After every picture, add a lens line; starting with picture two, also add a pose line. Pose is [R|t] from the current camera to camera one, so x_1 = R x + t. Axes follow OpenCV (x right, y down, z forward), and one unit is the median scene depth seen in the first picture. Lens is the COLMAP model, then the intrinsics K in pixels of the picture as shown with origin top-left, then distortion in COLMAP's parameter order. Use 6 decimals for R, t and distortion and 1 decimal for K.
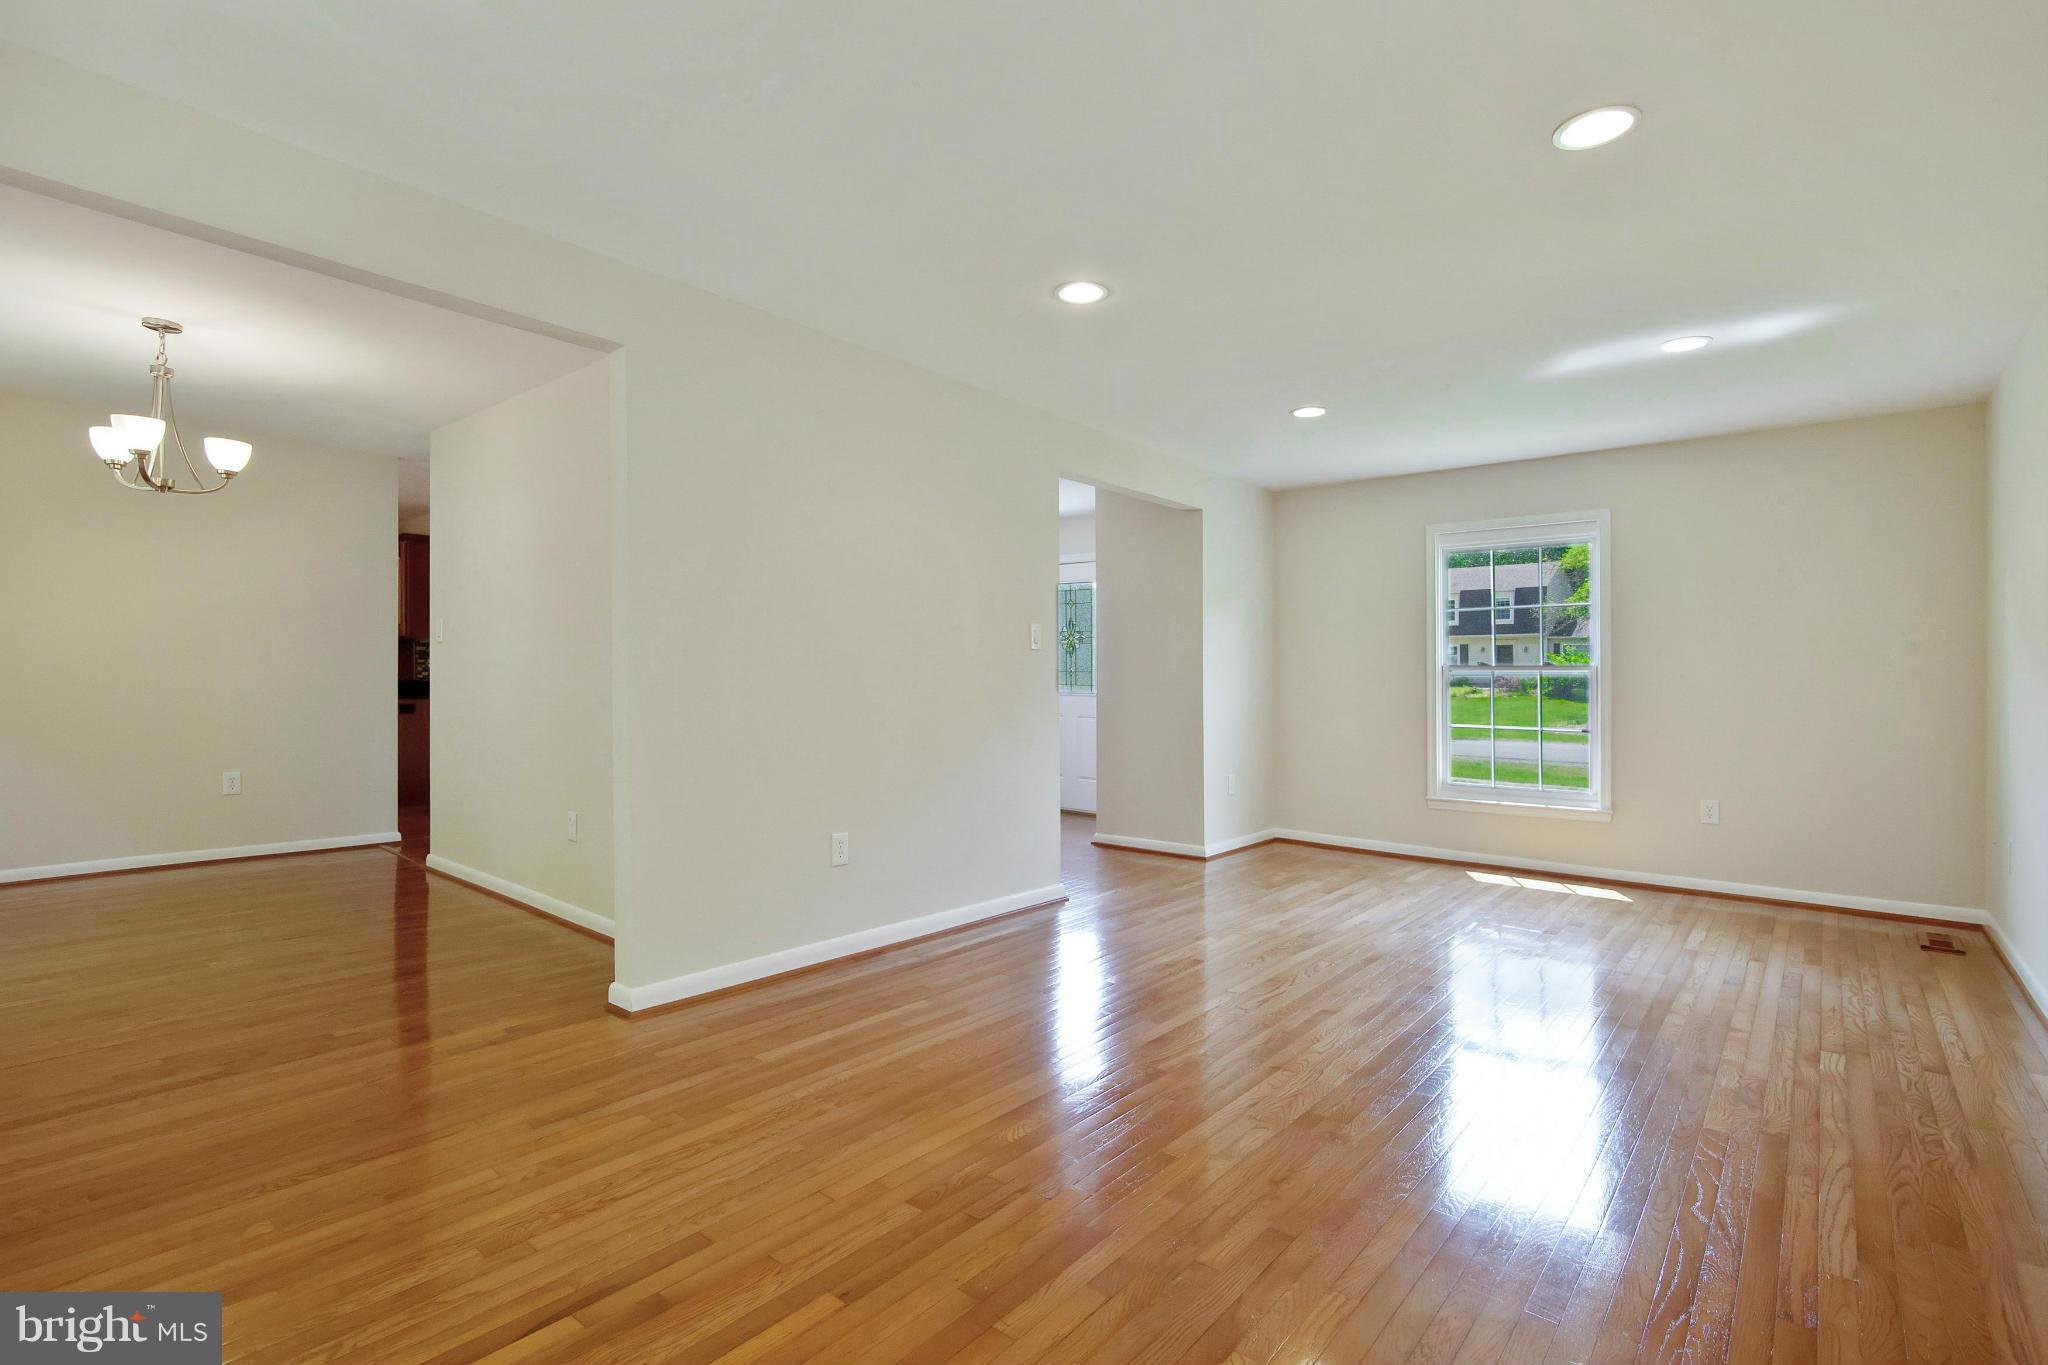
lens RADIAL K [[958.6, 0, 1024.0], [0, 958.6, 682.5], [0, 0, 1]] dist [-0.000770, 0.000074]
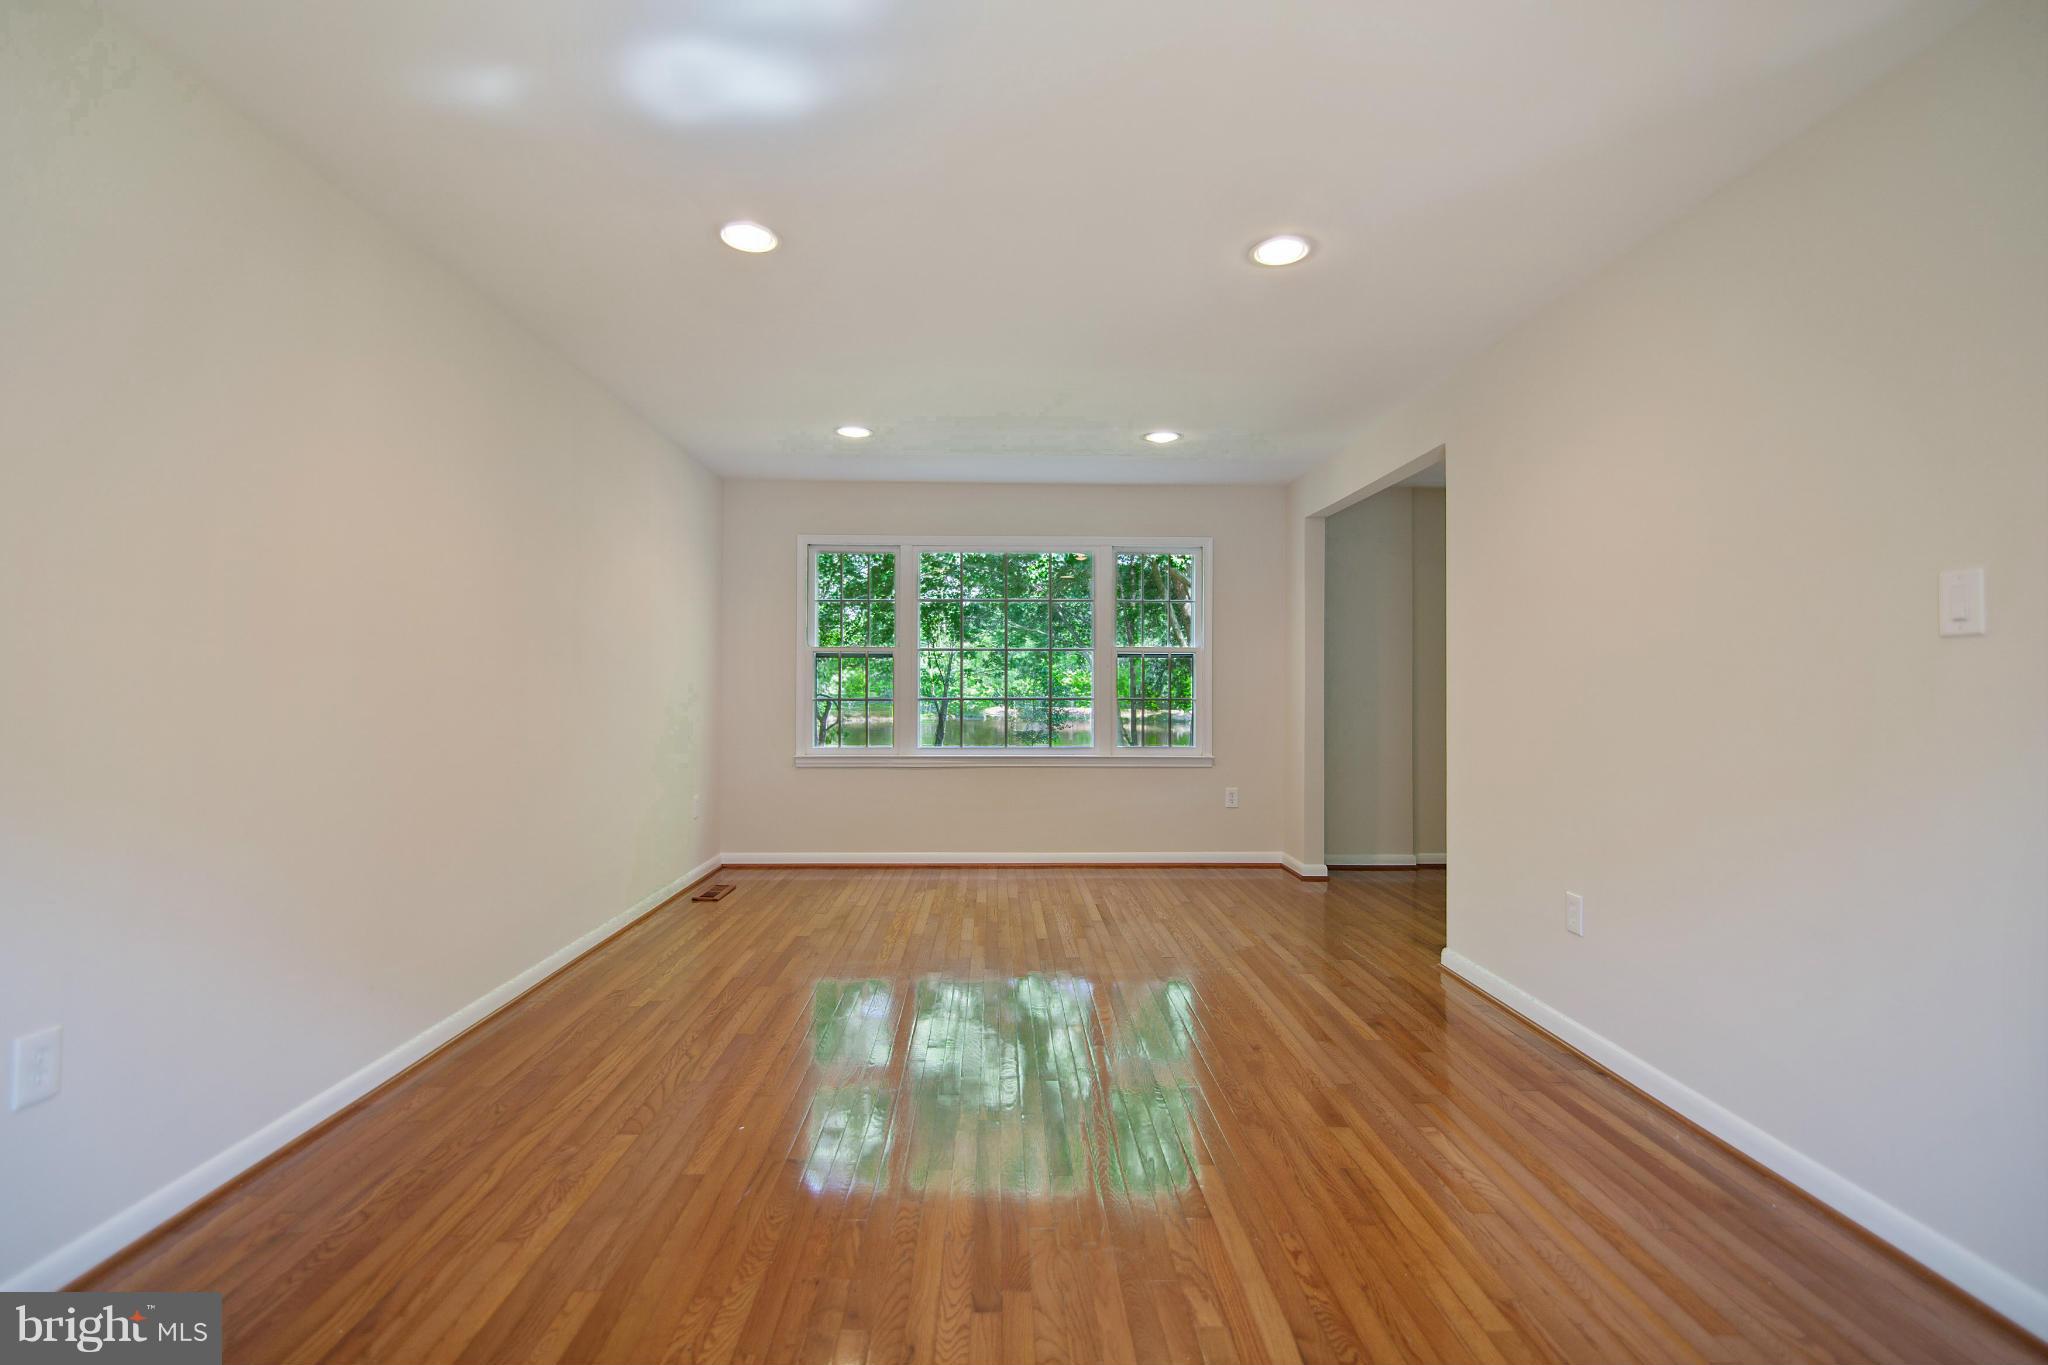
lens RADIAL K [[958.6, 0, 1024.0], [0, 958.6, 682.5], [0, 0, 1]] dist [-0.000770, 0.000074]
pose [[-0.748206, -0.017694, -0.663231, 0.685063], [-0.014772, 0.999841, -0.010010, -0.004032], [0.663302, 0.002308, -0.748348, 1.278735]]
